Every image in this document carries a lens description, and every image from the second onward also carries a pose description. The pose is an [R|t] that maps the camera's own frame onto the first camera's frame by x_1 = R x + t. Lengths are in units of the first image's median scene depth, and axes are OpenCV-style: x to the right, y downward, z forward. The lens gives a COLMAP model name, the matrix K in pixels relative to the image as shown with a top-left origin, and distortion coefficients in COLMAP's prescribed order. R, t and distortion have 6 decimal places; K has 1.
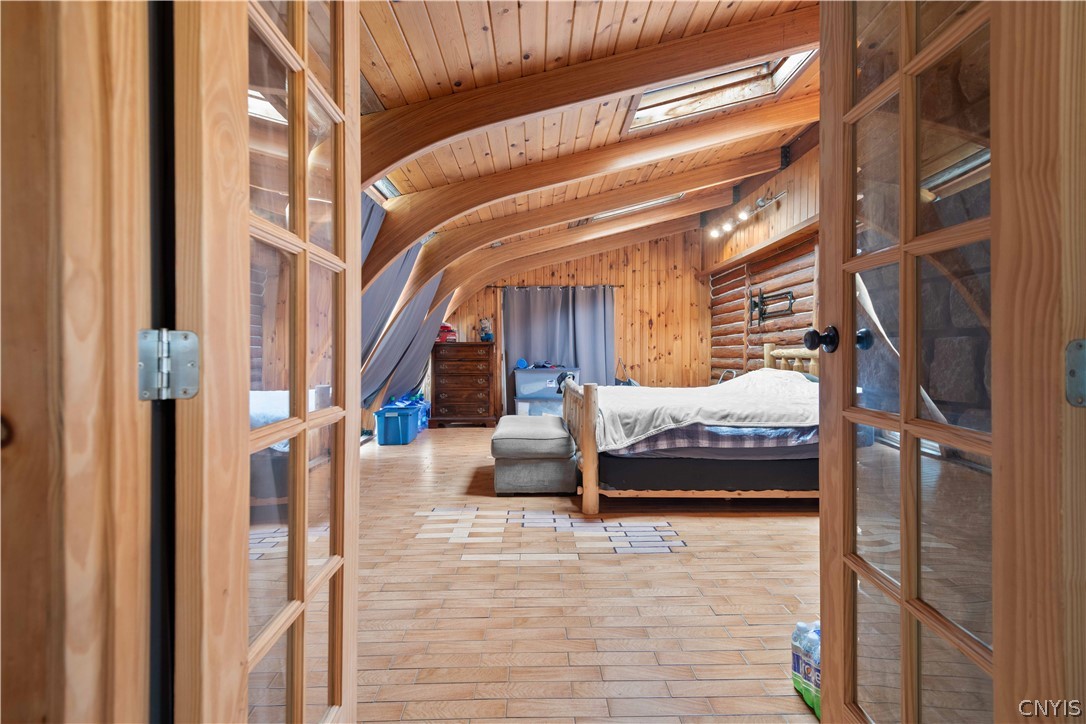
lens RADIAL K [[488.9, 0, 543.1], [0, 488.9, 357.9], [0, 0, 1]] dist [0.018693, -0.006747]
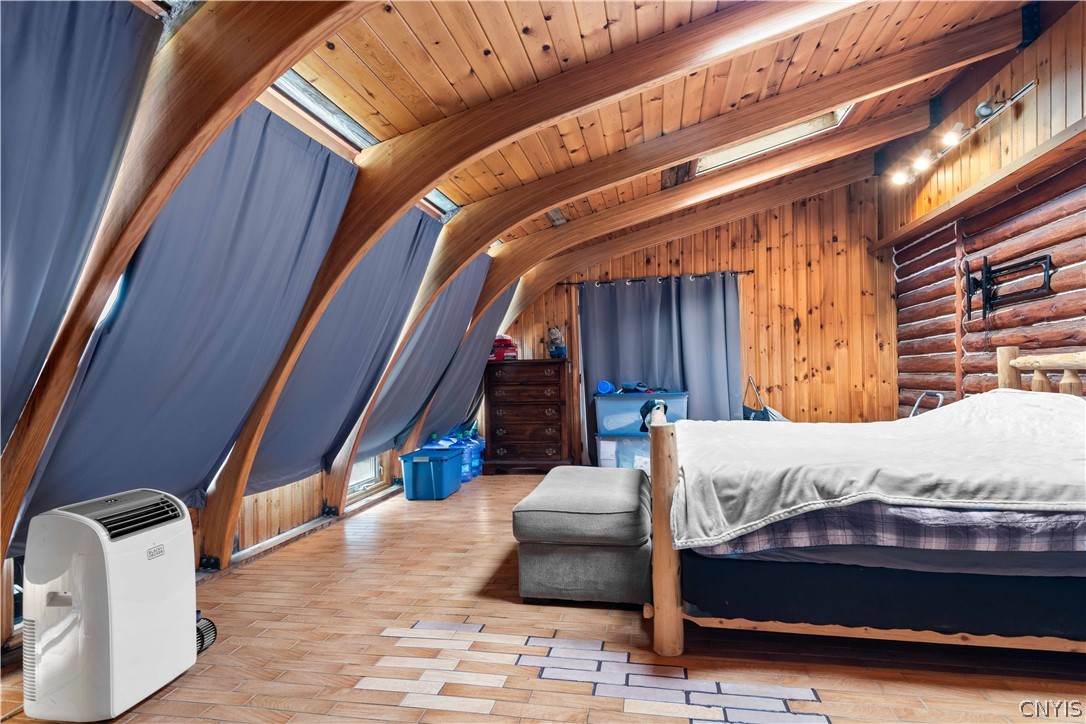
lens RADIAL K [[585.8, 0, 536.5], [0, 585.8, 377.7], [0, 0, 1]] dist [0.019184, -0.012660]
pose [[0.975712, -0.021608, -0.217989, 0.066568], [0.021184, 0.999766, -0.004286, -0.001070], [0.218031, -0.000436, 0.975942, 0.194617]]
